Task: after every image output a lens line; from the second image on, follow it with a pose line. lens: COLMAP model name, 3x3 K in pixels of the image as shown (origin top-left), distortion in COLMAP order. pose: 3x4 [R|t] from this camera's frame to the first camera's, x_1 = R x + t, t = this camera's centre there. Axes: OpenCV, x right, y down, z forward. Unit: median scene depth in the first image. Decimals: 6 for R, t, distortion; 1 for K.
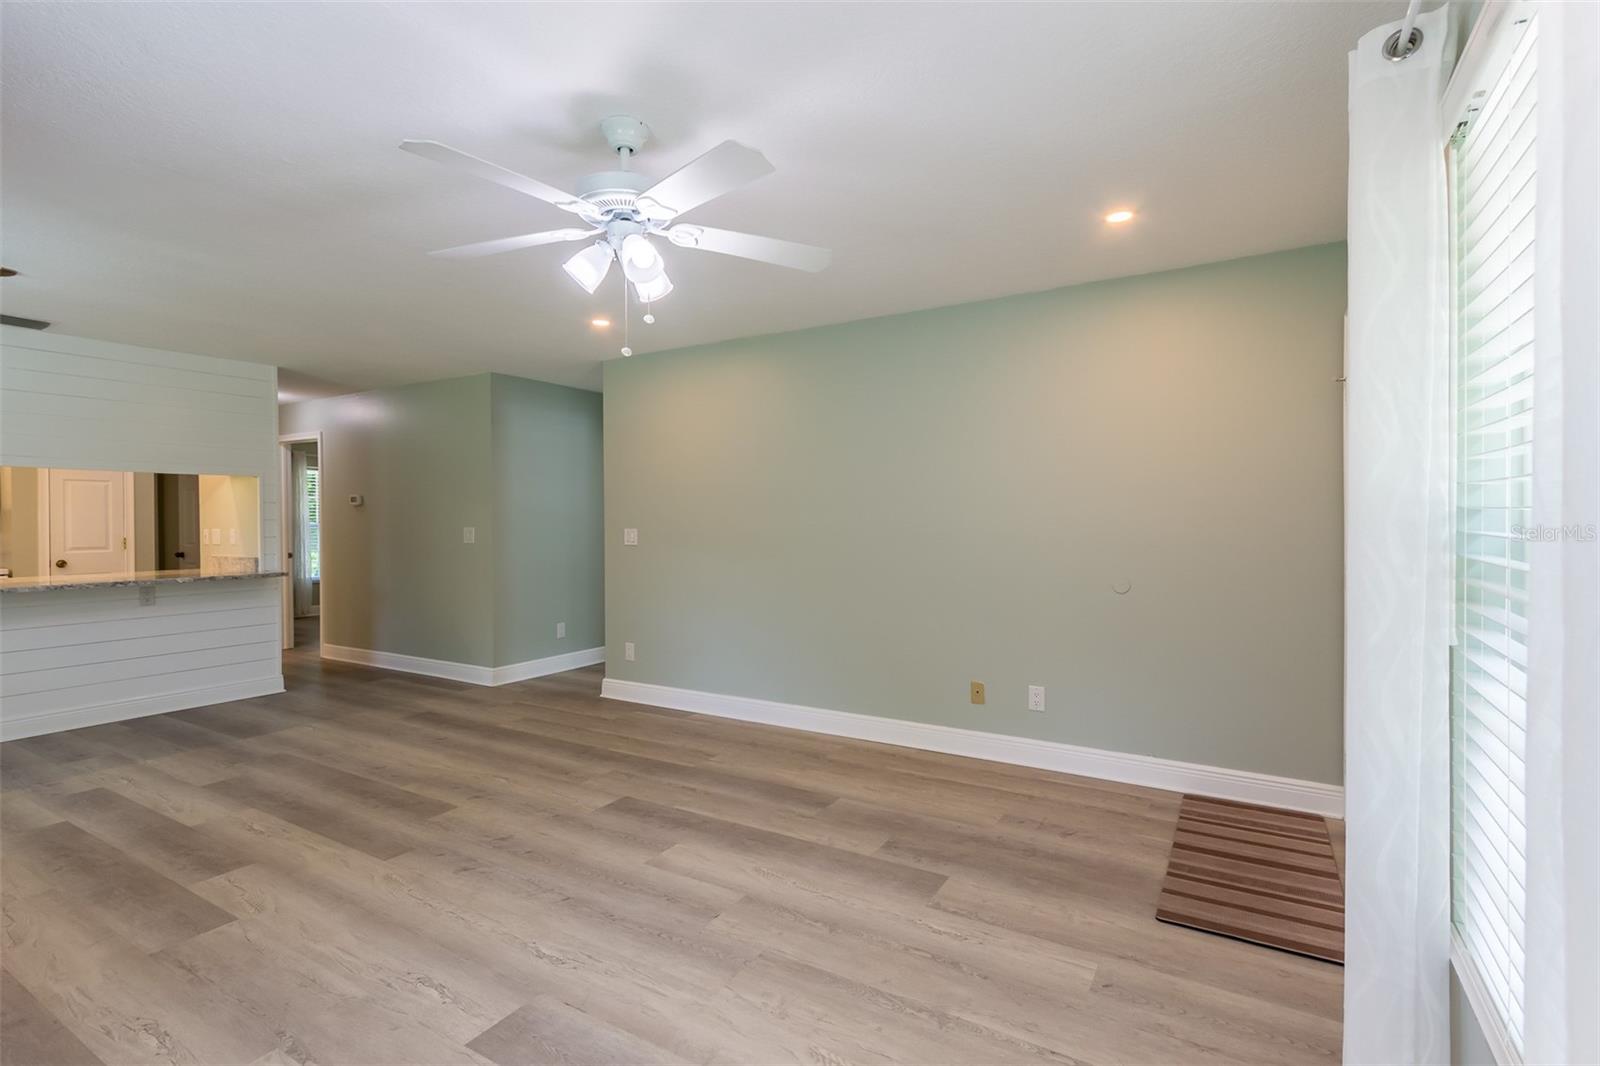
lens RADIAL K [[739.7, 0, 819.3], [0, 739.7, 529.6], [0, 0, 1]] dist [0.000014, -0.000547]
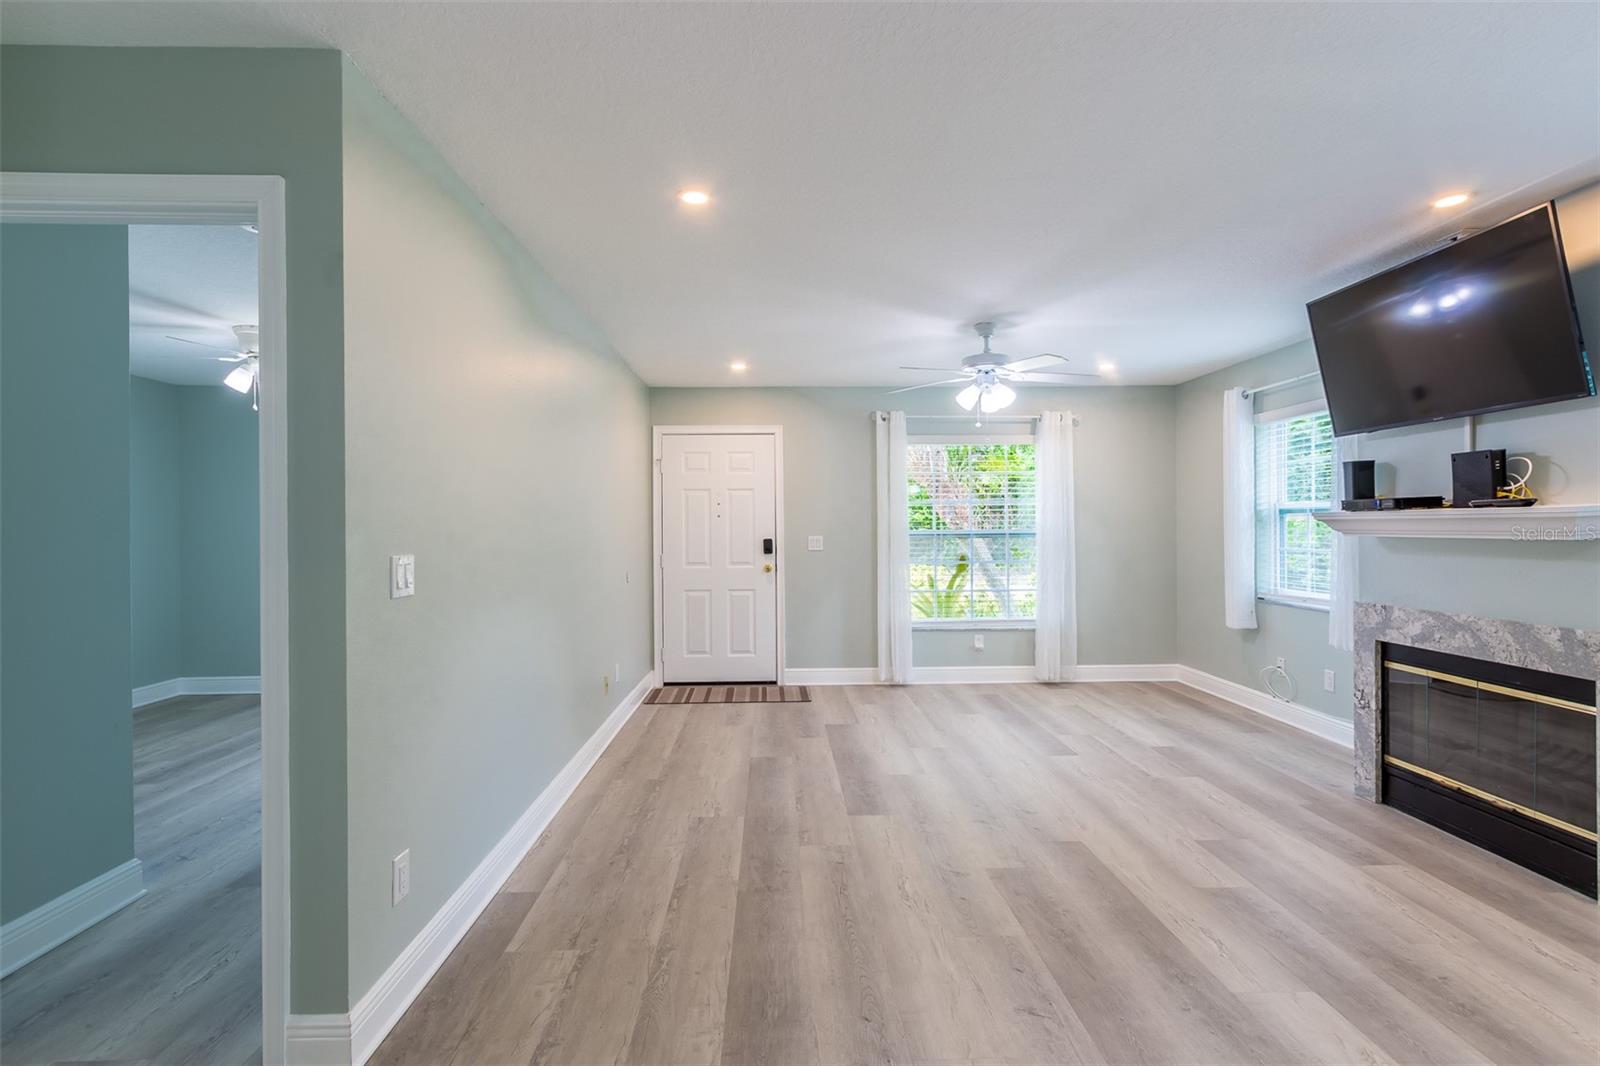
lens RADIAL K [[747.5, 0, 796.0], [0, 747.5, 529.4], [0, 0, 1]] dist [0.001366, -0.000719]
pose [[-0.521592, 0.006901, 0.853167, -0.994617], [0.022565, 0.999729, 0.005709, -0.020290], [-0.852897, 0.022229, -0.521606, 1.458040]]
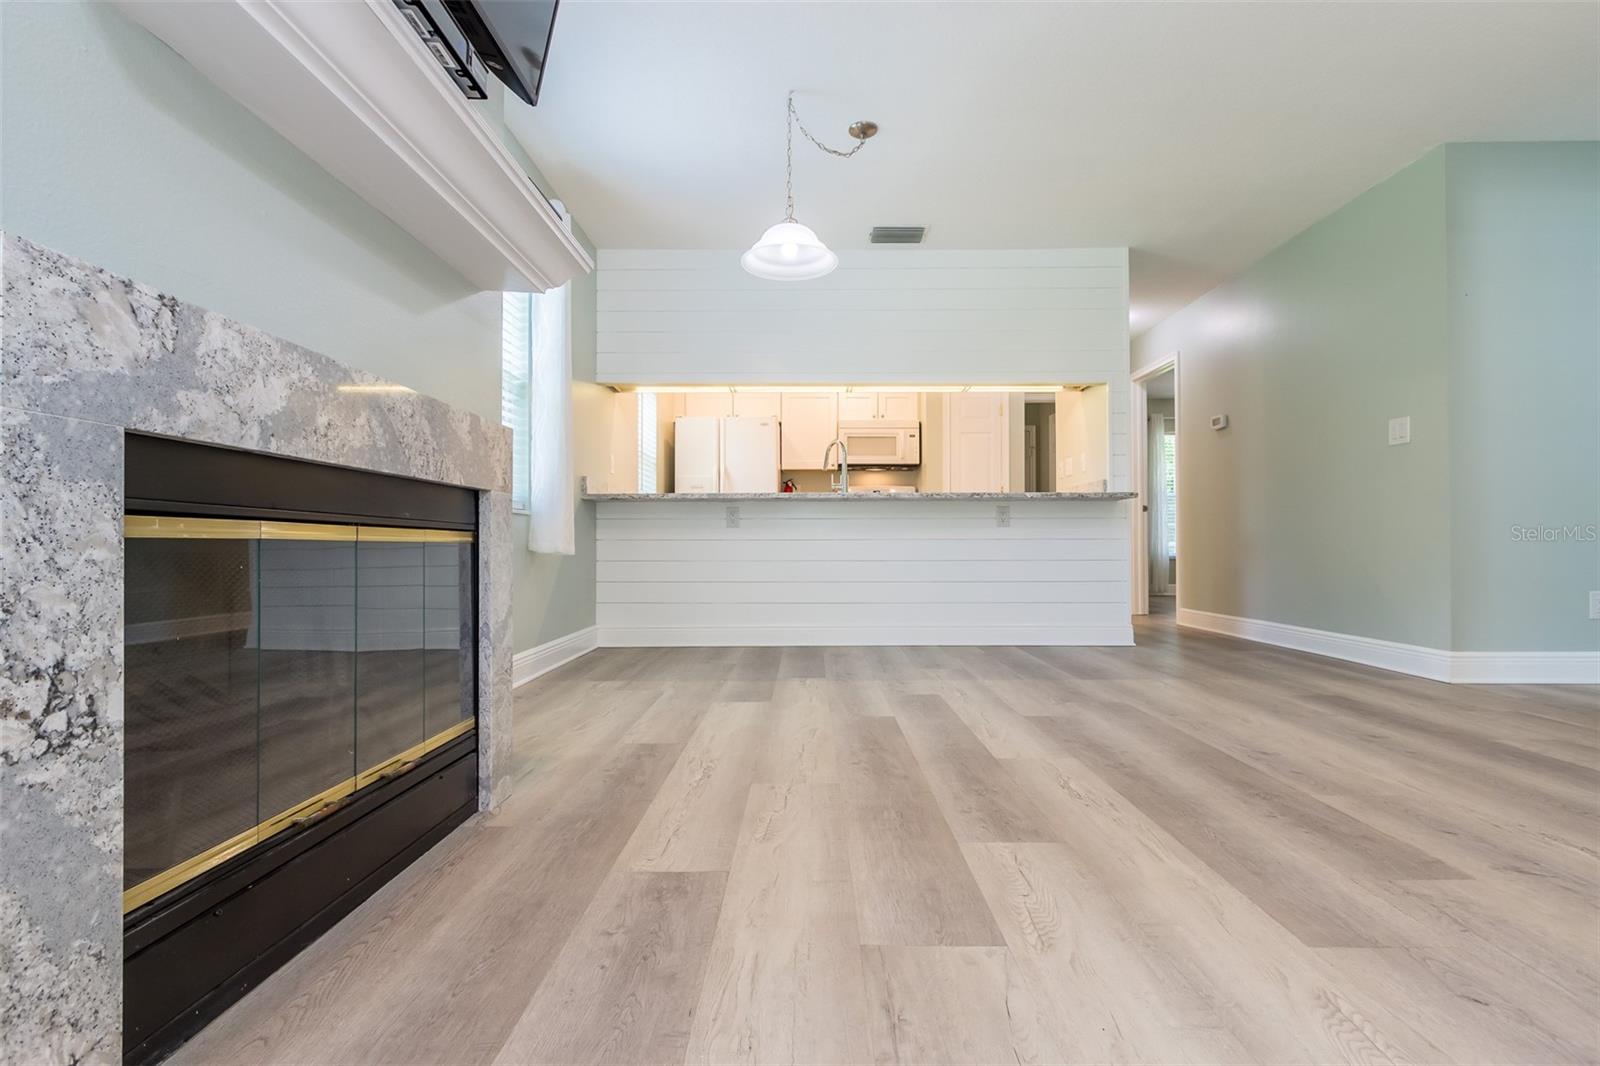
lens RADIAL K [[756.7, 0, 800.0], [0, 756.7, 533.0], [0, 0, 1]] dist [-0.001367, -0.000257]
pose [[0.490600, -0.010081, -0.871326, -0.271942], [-0.012083, 0.999758, -0.018370, 0.173946], [0.871301, 0.019541, 0.490360, 0.412485]]
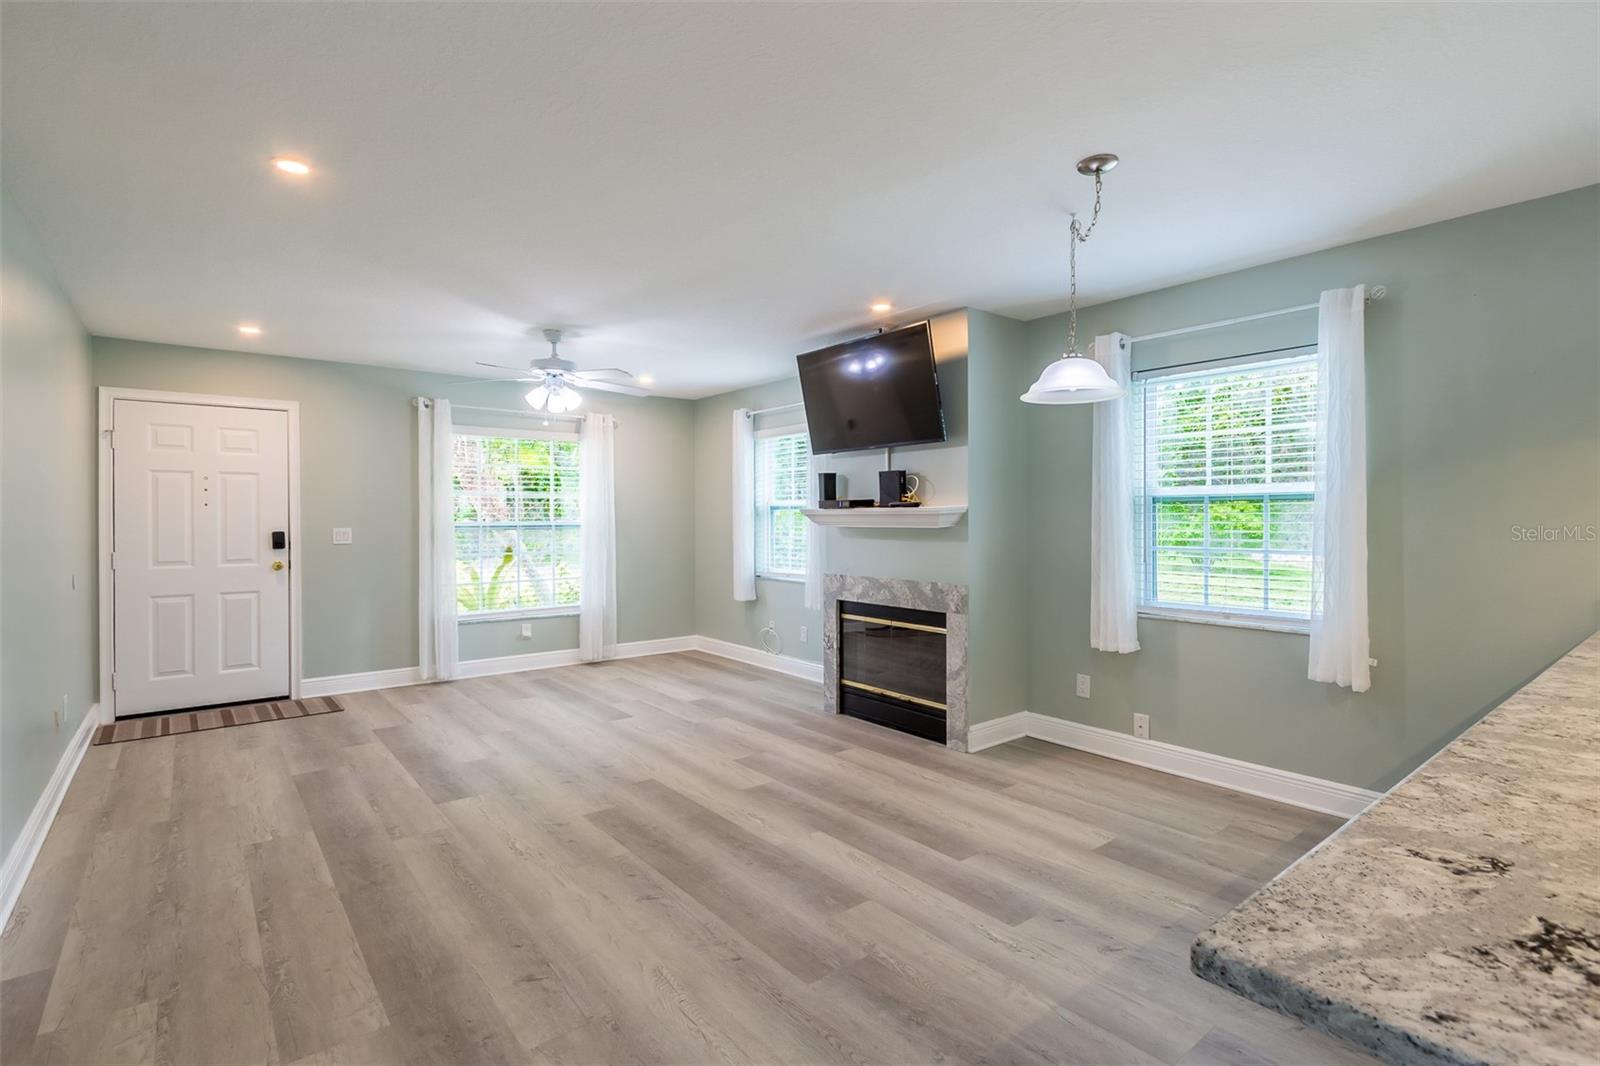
lens RADIAL K [[757.0, 0, 800.6], [0, 757.0, 521.9], [0, 0, 1]] dist [0.000570, -0.000253]
pose [[-0.930500, 0.005556, 0.366250, -1.008350], [0.012779, 0.999769, 0.017300, -0.022527], [-0.366069, 0.020778, -0.930356, 1.630908]]
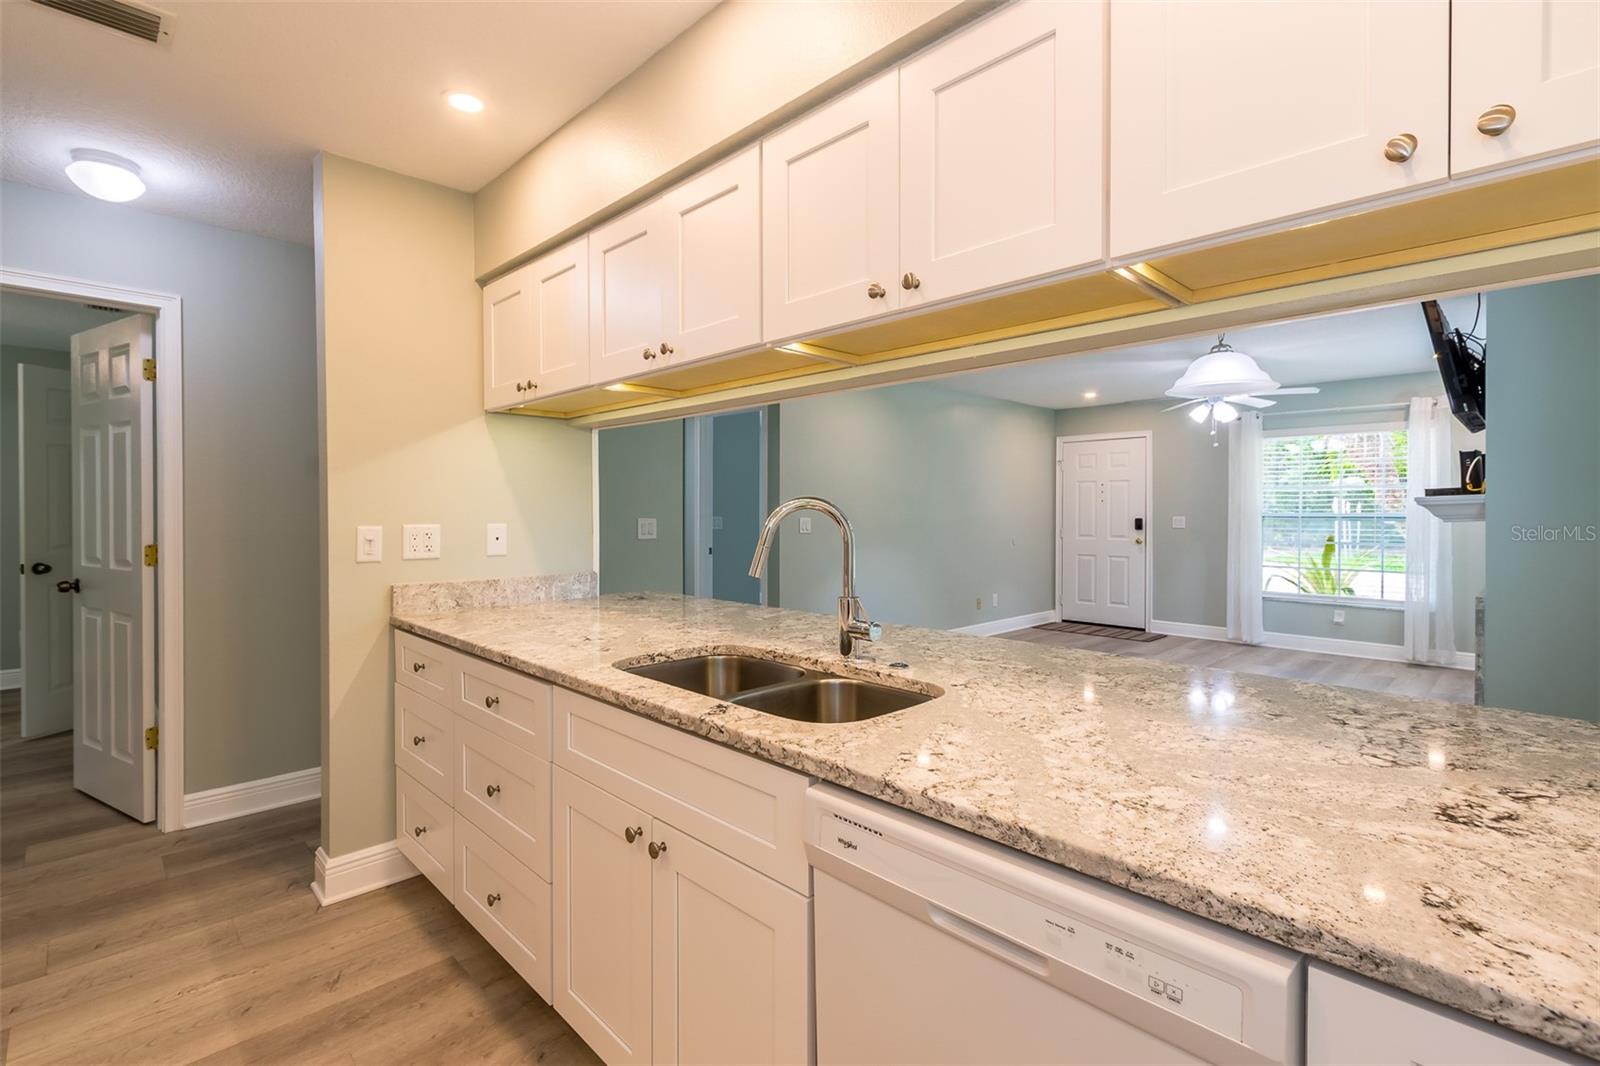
lens RADIAL K [[729.5, 0, 803.0], [0, 729.5, 516.5], [0, 0, 1]] dist [0.000571, -0.000050]
pose [[0.262304, -0.000993, 0.964985, -1.838120], [0.010744, 0.999940, -0.001892, -0.003144], [-0.964925, 0.010864, 0.262299, 1.024233]]
